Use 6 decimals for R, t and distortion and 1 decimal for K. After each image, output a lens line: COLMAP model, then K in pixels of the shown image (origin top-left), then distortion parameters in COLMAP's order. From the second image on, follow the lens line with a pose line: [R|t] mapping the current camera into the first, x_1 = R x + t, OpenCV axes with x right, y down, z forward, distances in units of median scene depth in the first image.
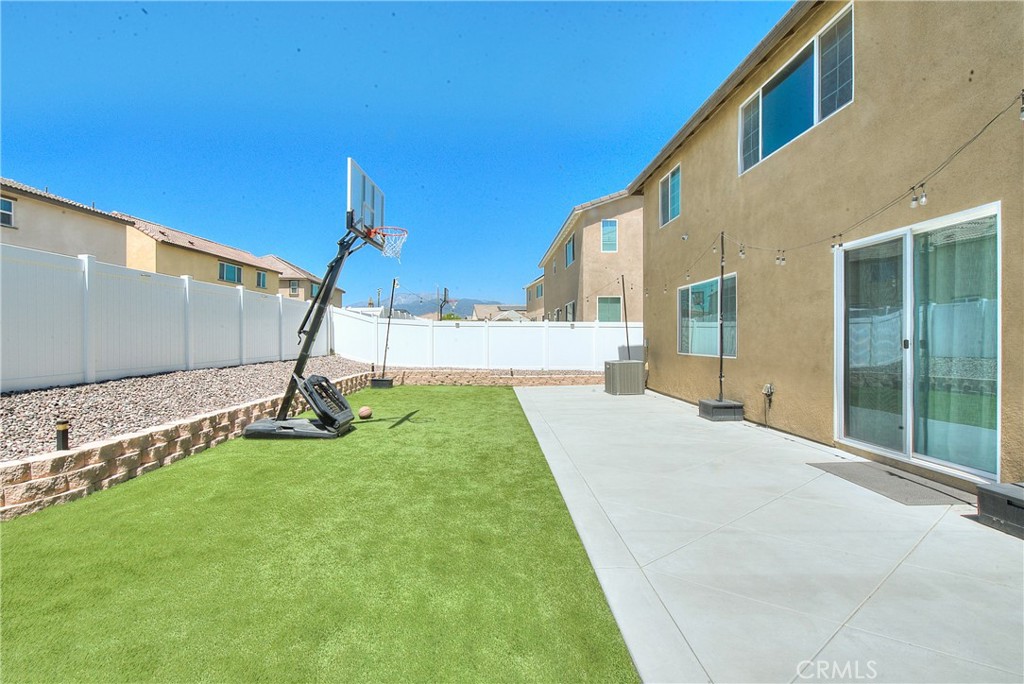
lens RADIAL K [[428.1, 0, 508.9], [0, 428.1, 338.5], [0, 0, 1]] dist [-0.001728, -0.000418]
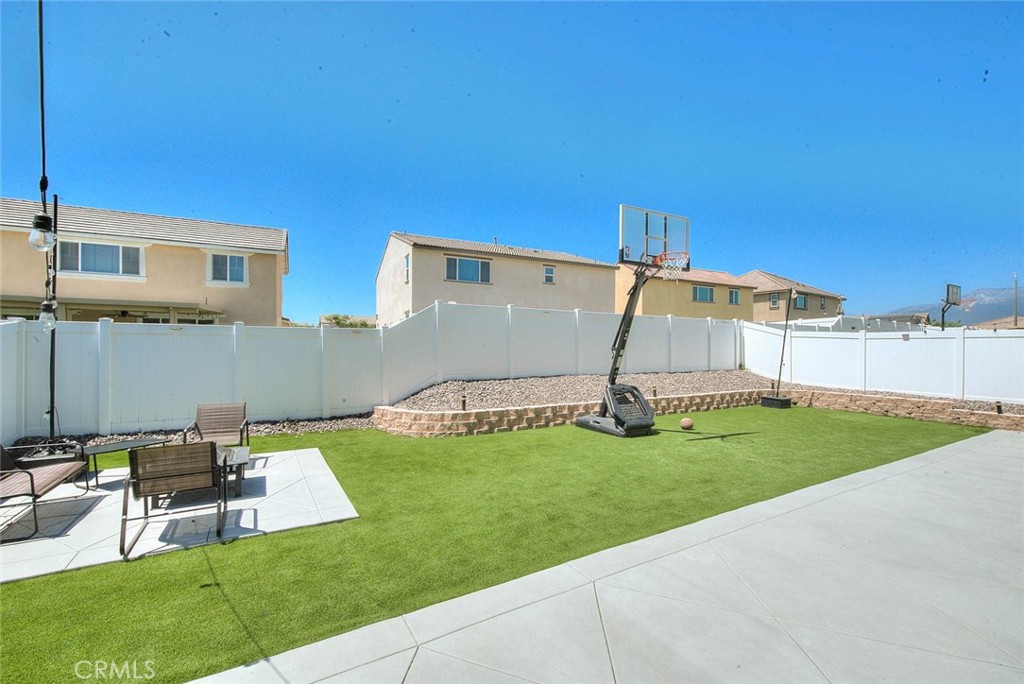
lens RADIAL K [[413.9, 0, 519.6], [0, 413.9, 346.7], [0, 0, 1]] dist [-0.000387, -0.000147]
pose [[0.539359, -0.004113, -0.842066, 0.511944], [-0.007188, 0.999929, -0.009488, -0.009261], [0.842045, 0.011170, 0.539291, 0.150431]]
